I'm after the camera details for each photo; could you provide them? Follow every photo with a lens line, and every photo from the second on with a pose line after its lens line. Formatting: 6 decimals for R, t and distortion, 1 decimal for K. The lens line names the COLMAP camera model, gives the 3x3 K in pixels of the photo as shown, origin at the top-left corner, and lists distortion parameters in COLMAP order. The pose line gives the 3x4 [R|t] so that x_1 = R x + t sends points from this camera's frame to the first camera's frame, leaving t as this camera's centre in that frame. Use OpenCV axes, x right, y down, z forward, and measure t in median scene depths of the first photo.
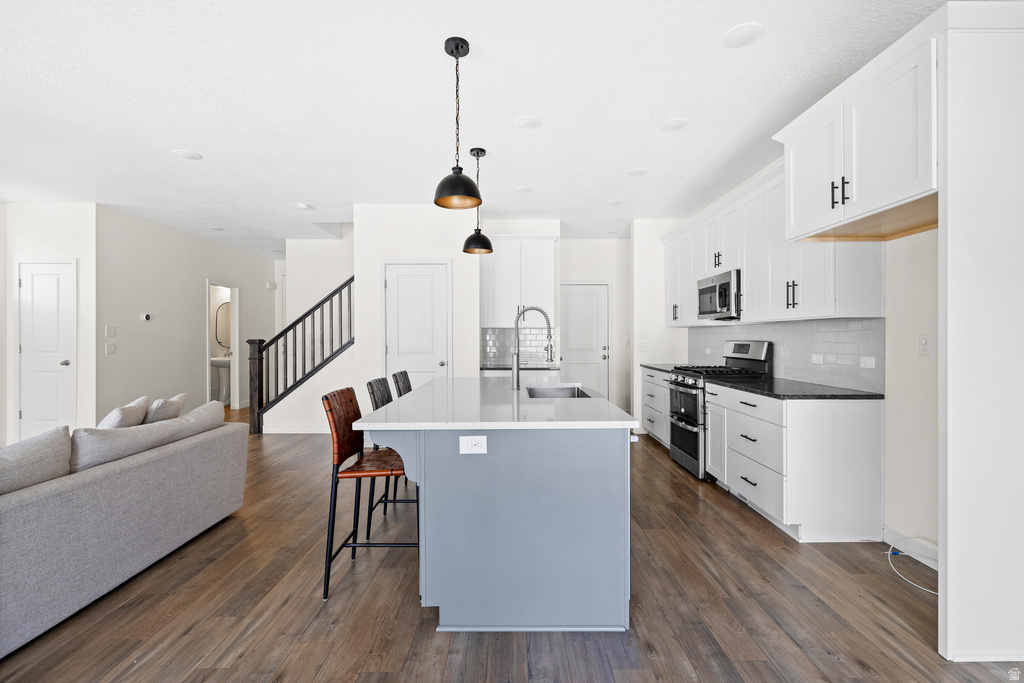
lens RADIAL K [[447.8, 0, 521.1], [0, 447.8, 348.0], [0, 0, 1]] dist [0.002524, 0.000444]
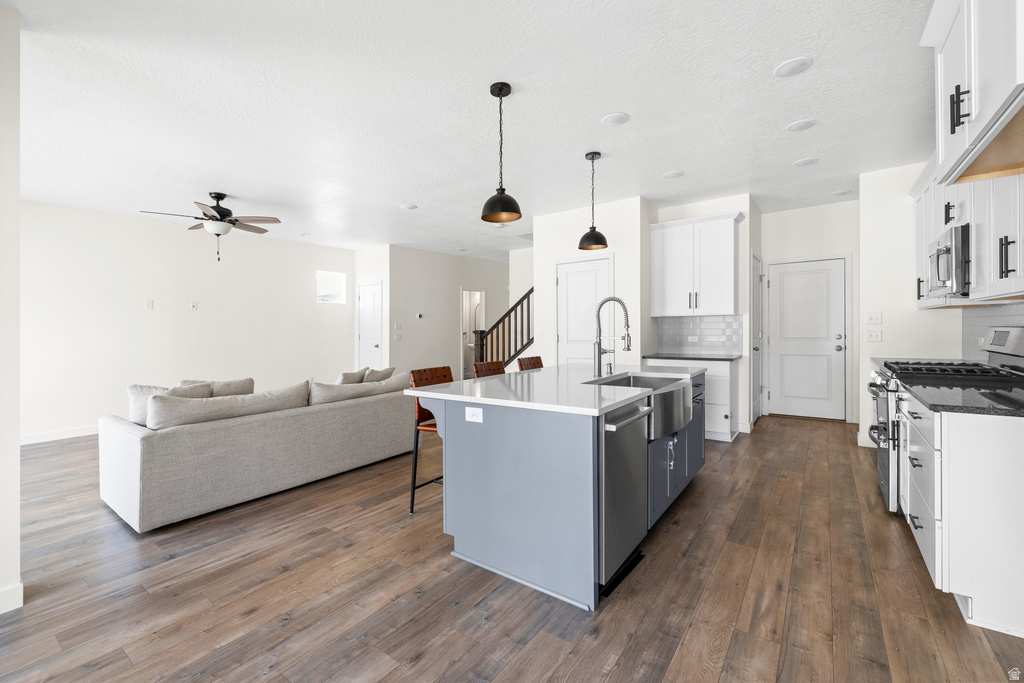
lens RADIAL K [[431.9, 0, 515.8], [0, 431.9, 335.6], [0, 0, 1]] dist [0.006865, -0.001658]
pose [[0.807152, -0.000613, -0.590343, 0.562300], [-0.000259, 0.999999, -0.001393, -0.002853], [0.590343, 0.001277, 0.807151, 0.074625]]
